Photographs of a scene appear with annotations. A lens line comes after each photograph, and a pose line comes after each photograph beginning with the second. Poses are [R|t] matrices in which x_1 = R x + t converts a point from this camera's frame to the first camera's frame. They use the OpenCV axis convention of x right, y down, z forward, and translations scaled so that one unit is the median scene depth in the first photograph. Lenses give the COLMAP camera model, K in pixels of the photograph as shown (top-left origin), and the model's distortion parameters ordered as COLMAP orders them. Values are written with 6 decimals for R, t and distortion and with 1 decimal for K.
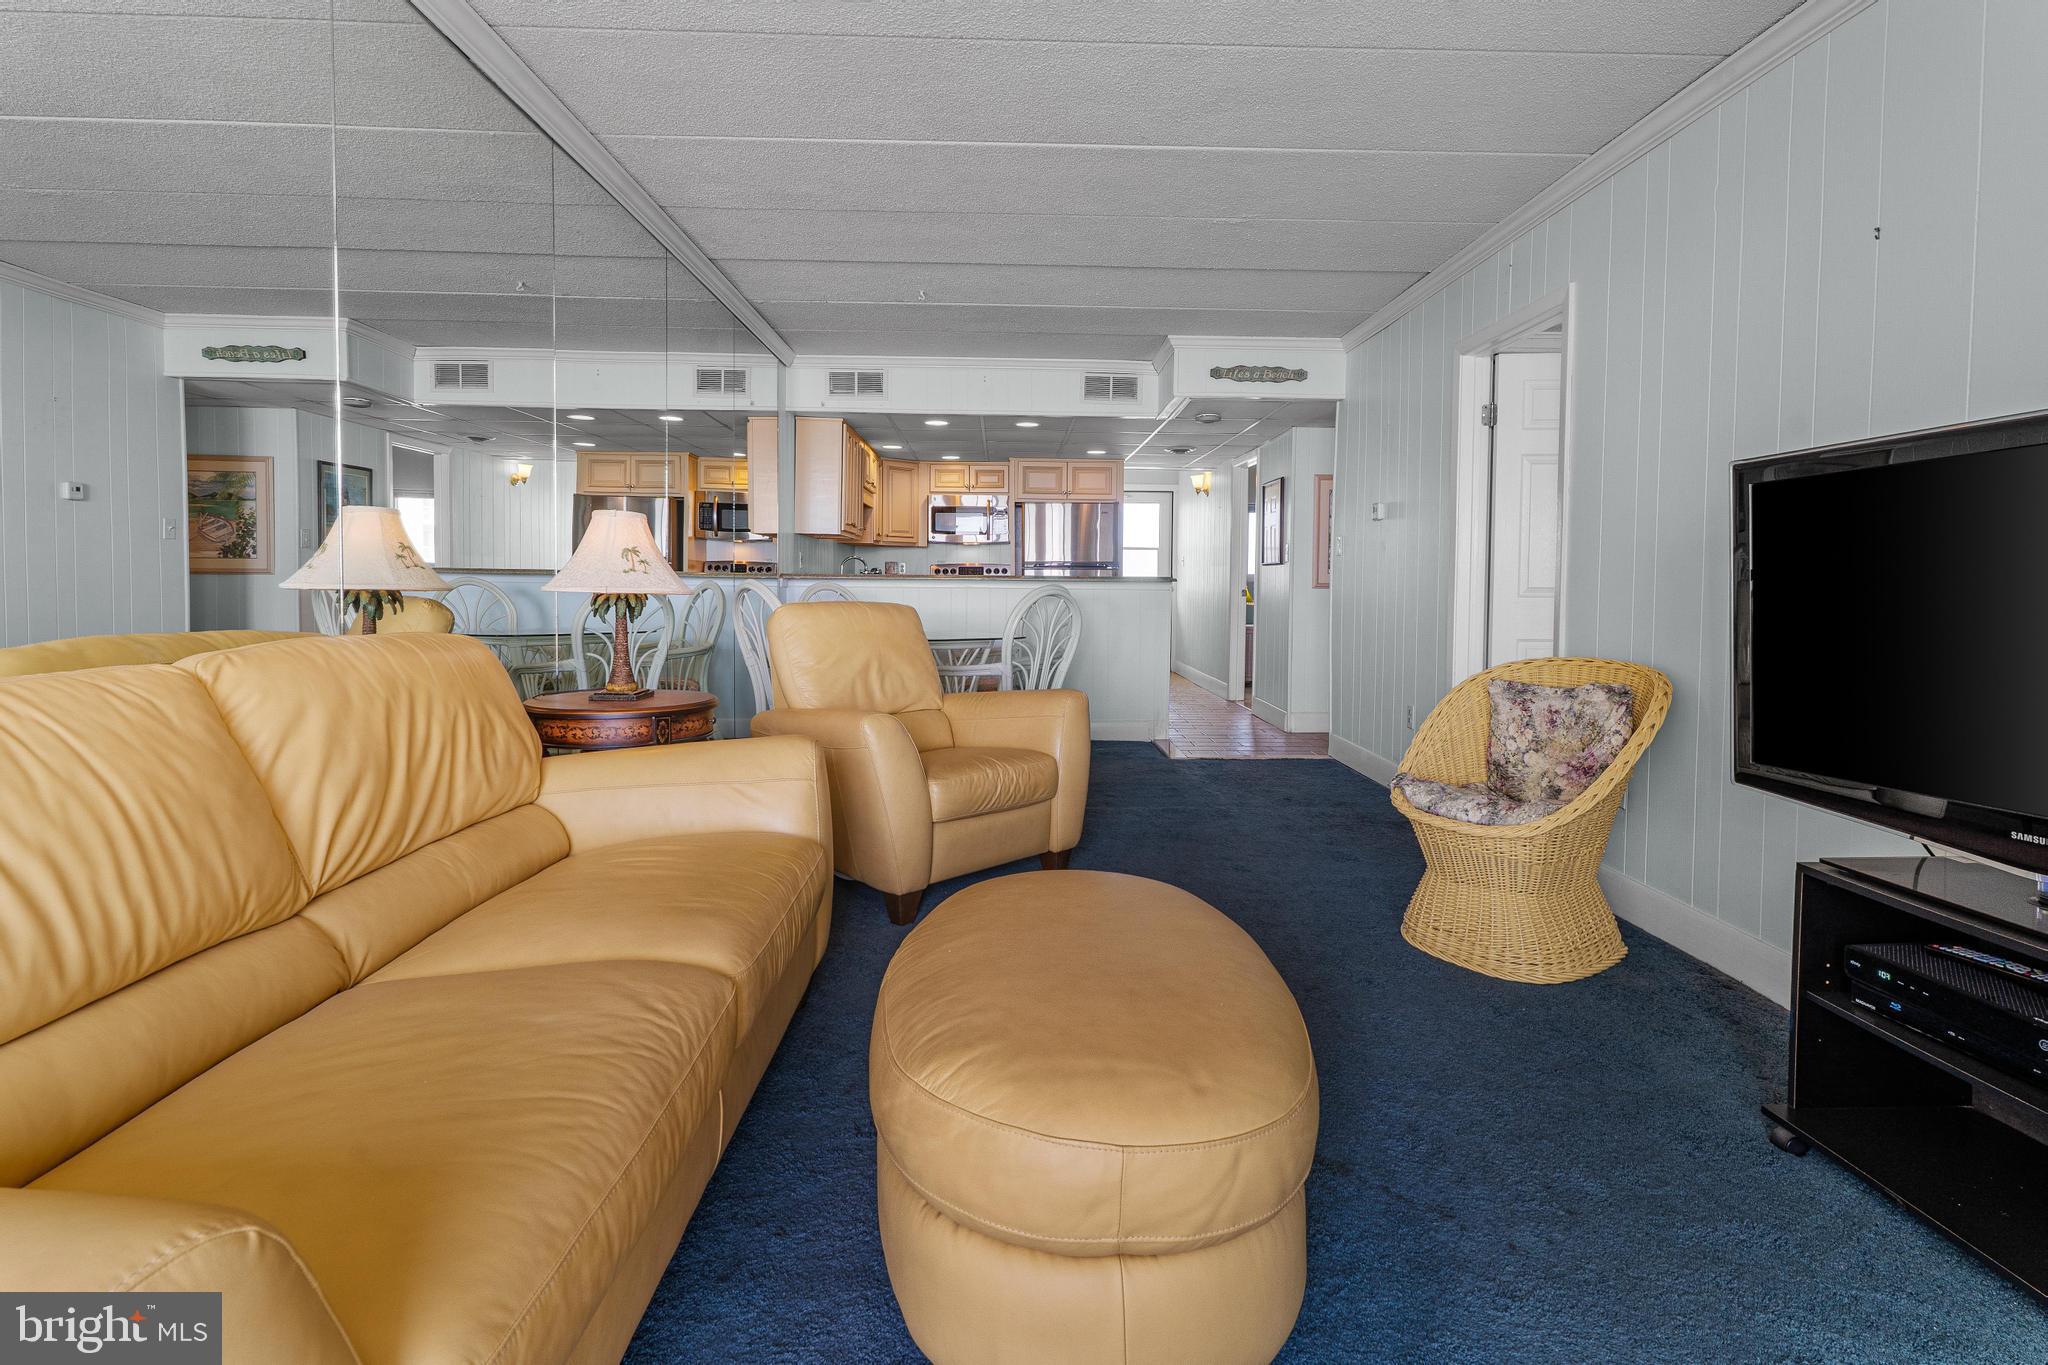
lens RADIAL K [[1001.0, 0, 1033.5], [0, 1001.0, 628.5], [0, 0, 1]] dist [0.004065, 0.000674]
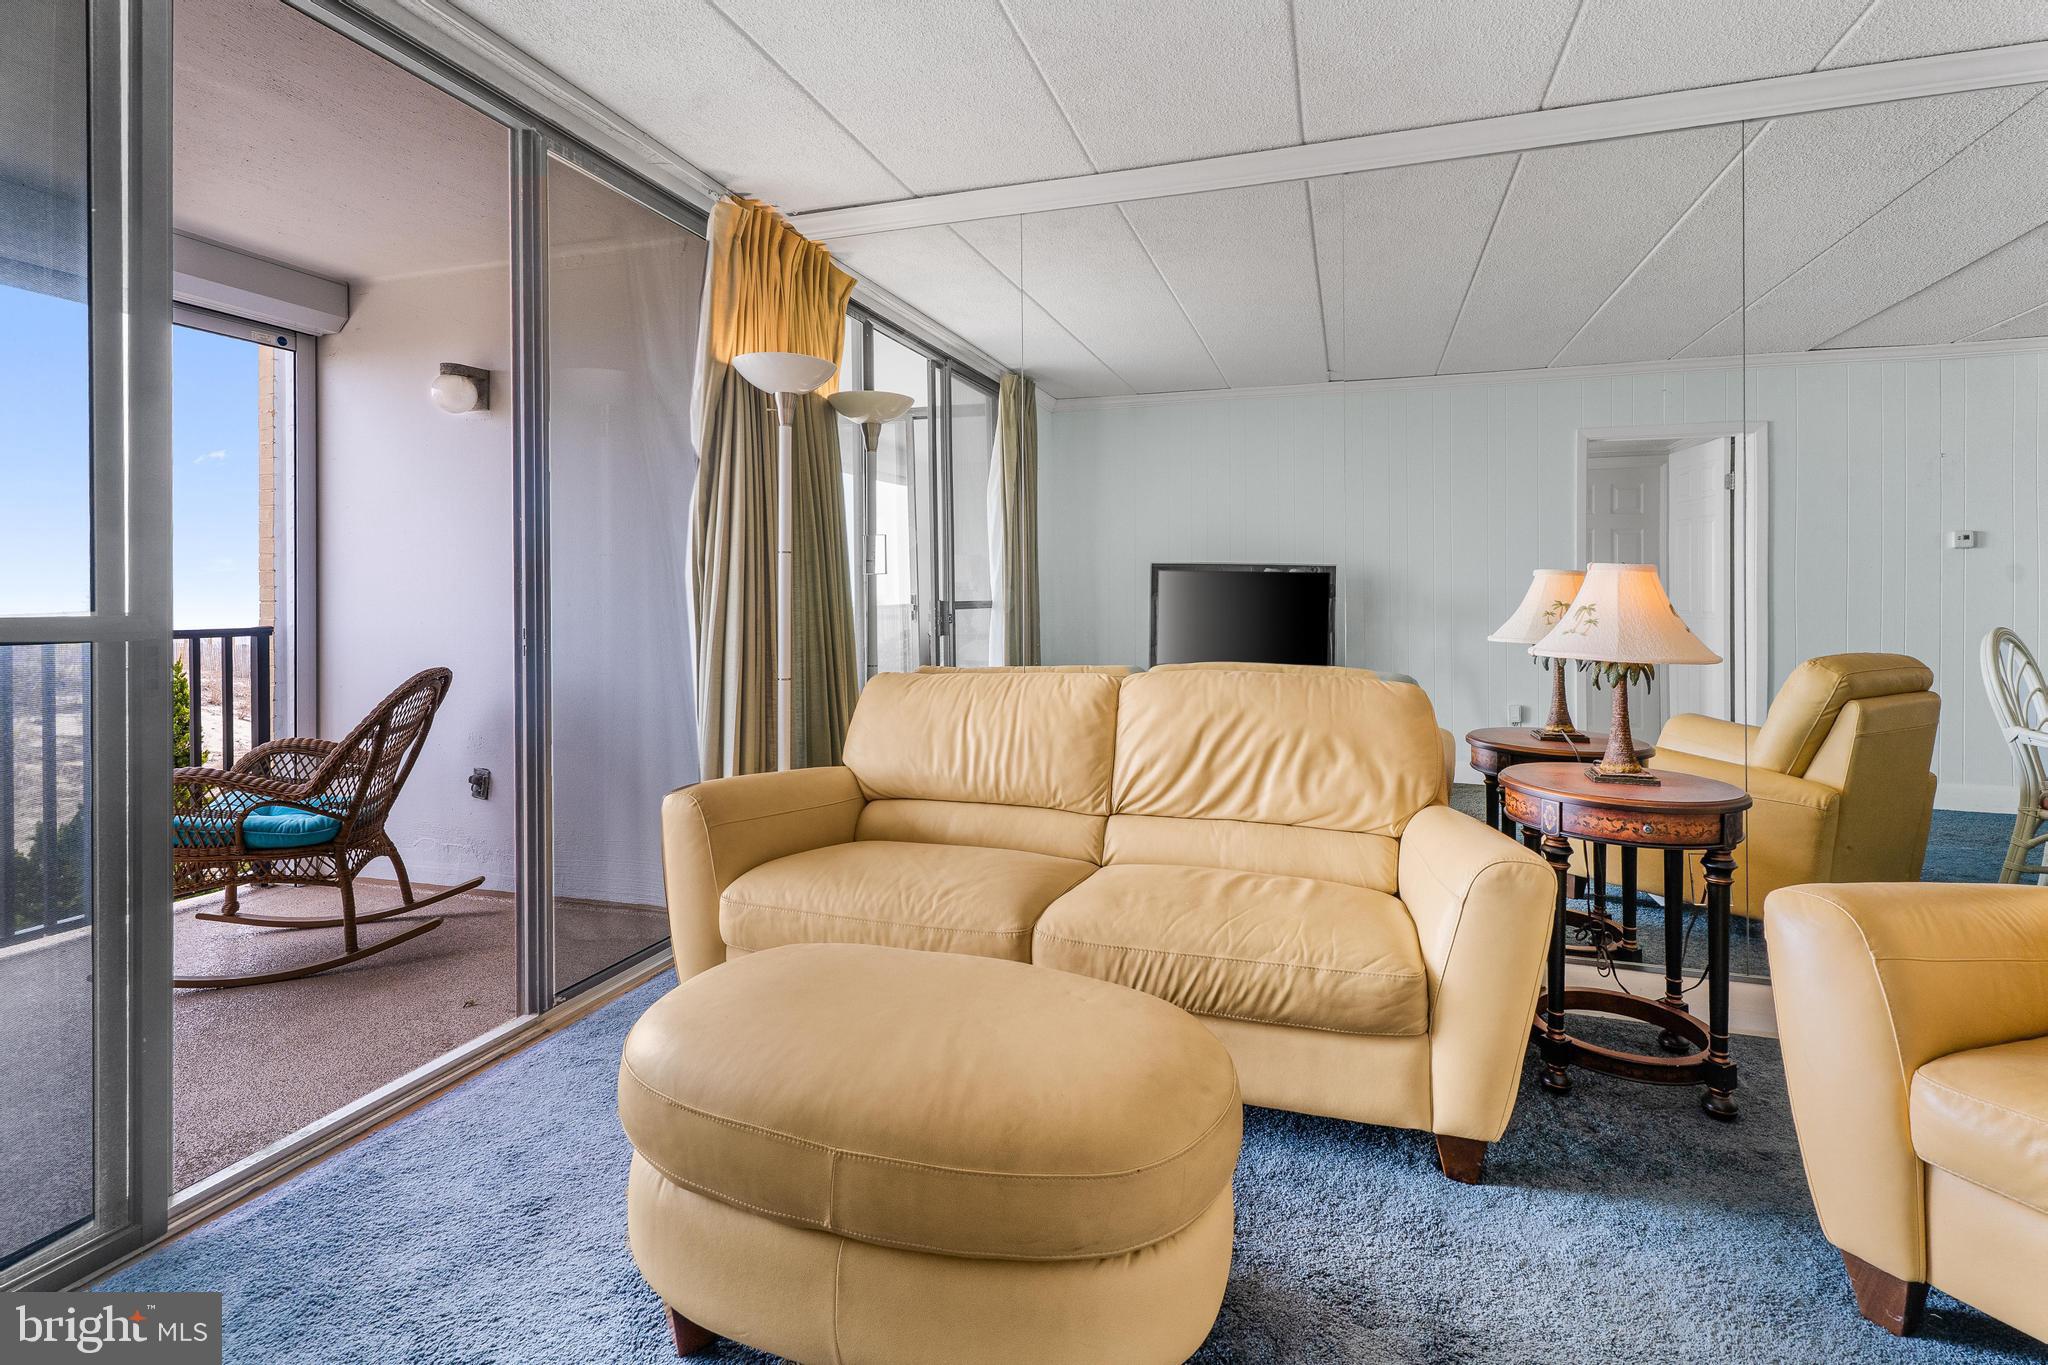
lens RADIAL K [[976.6, 0, 1015.7], [0, 976.6, 590.8], [0, 0, 1]] dist [0.002505, 0.000291]
pose [[-0.353564, -0.017082, -0.935254, 0.359323], [-0.051387, 0.998678, 0.001186, -0.042681], [0.933998, 0.048479, -0.353975, 0.533077]]
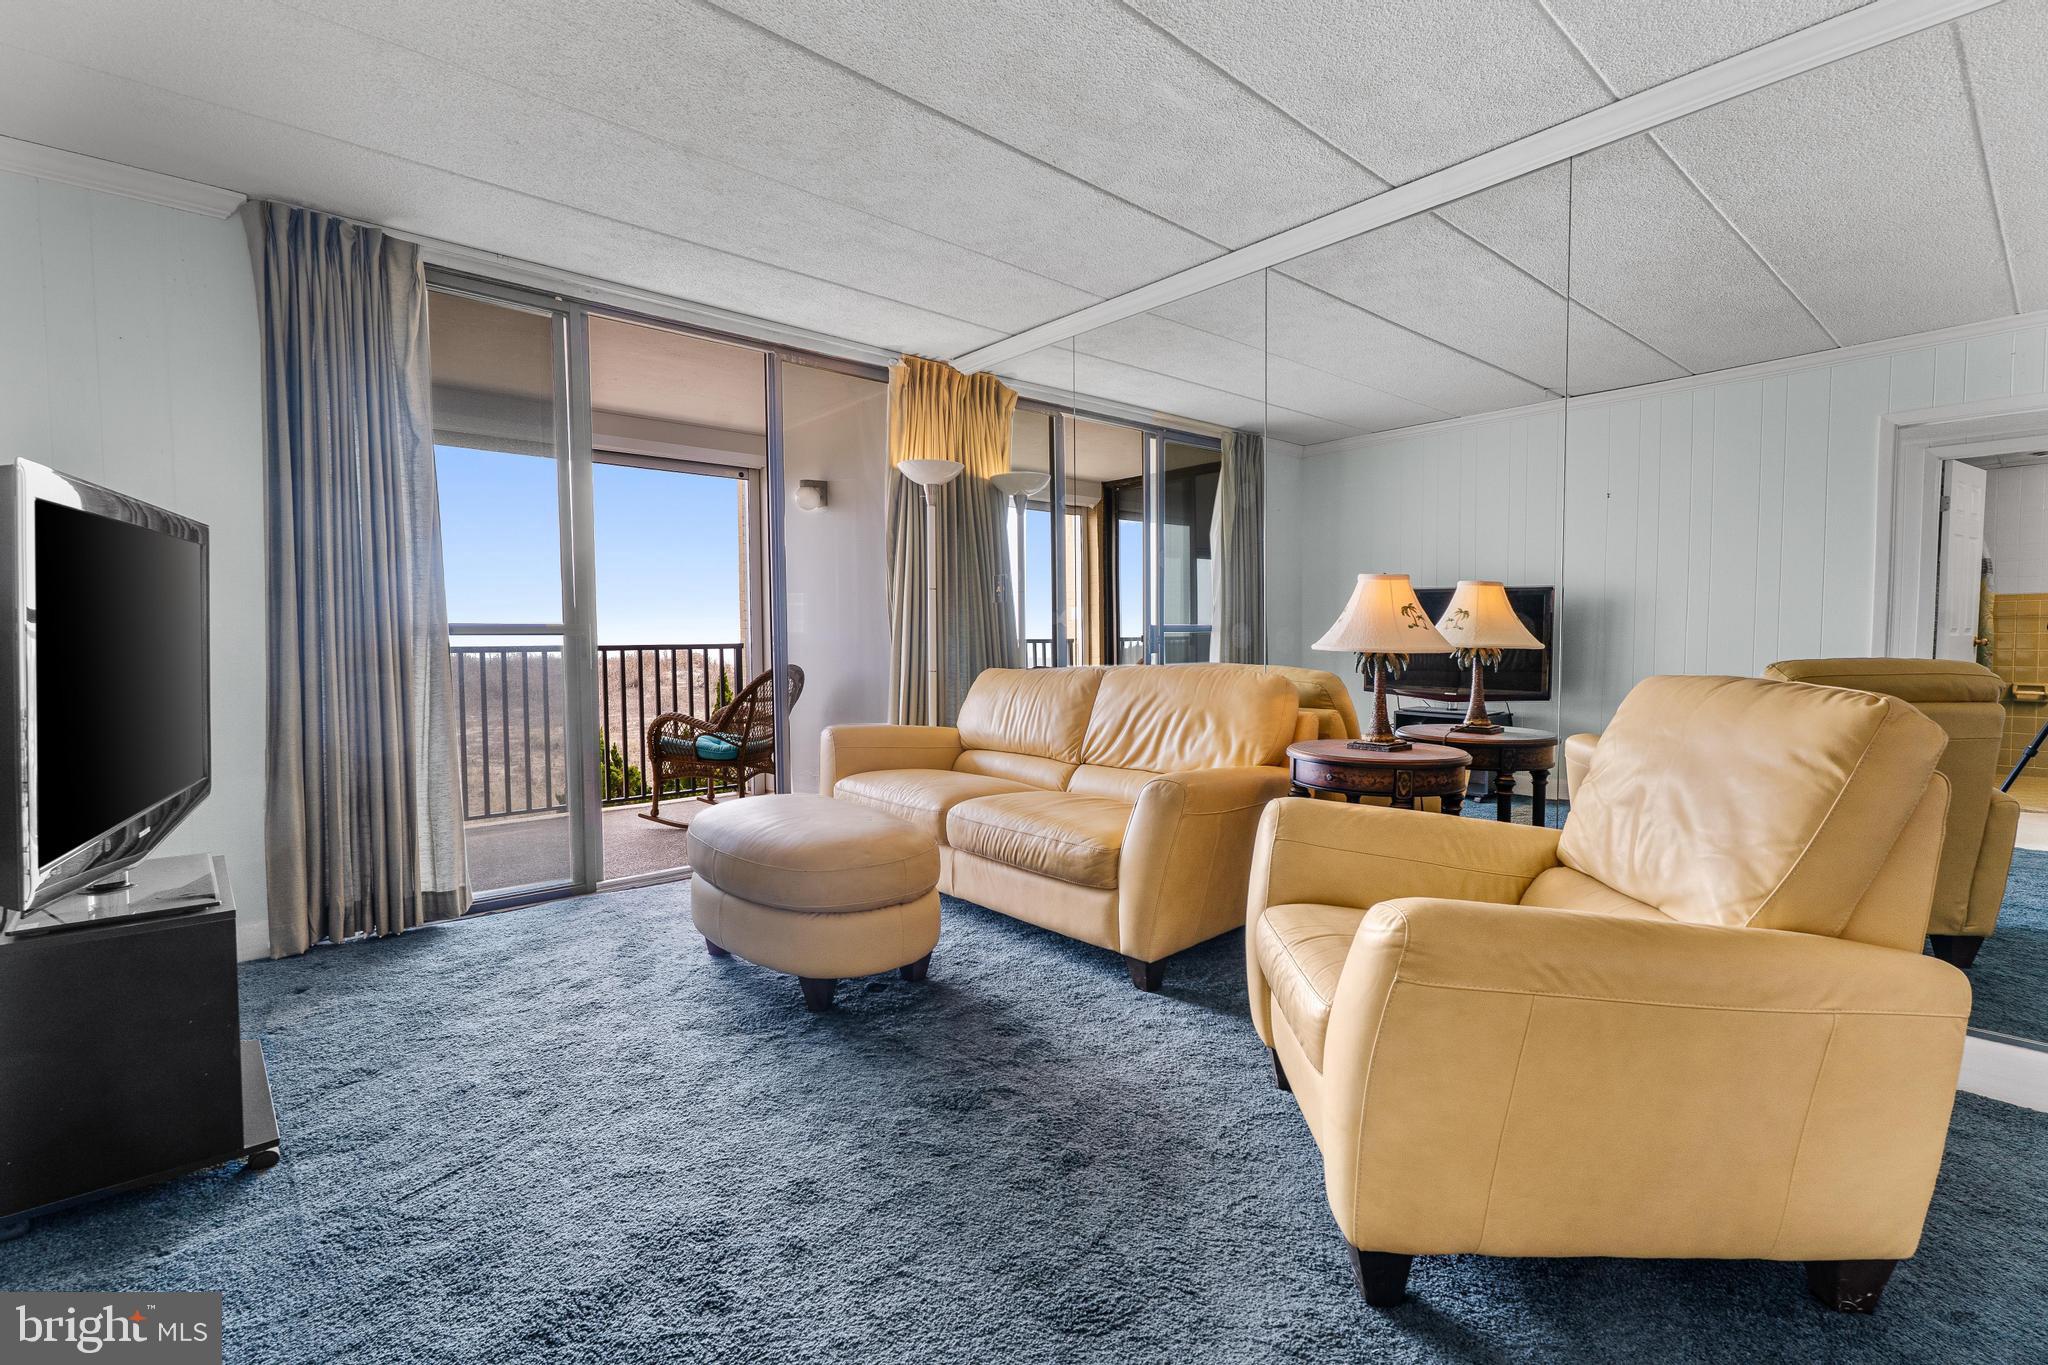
lens RADIAL K [[919.3, 0, 1033.8], [0, 919.3, 687.6], [0, 0, 1]] dist [0.000968, 0.000126]
pose [[-0.774996, 0.023802, -0.631518, 0.321411], [-0.036725, 0.995906, 0.082604, -0.040715], [0.630898, 0.087210, -0.770949, 0.976760]]
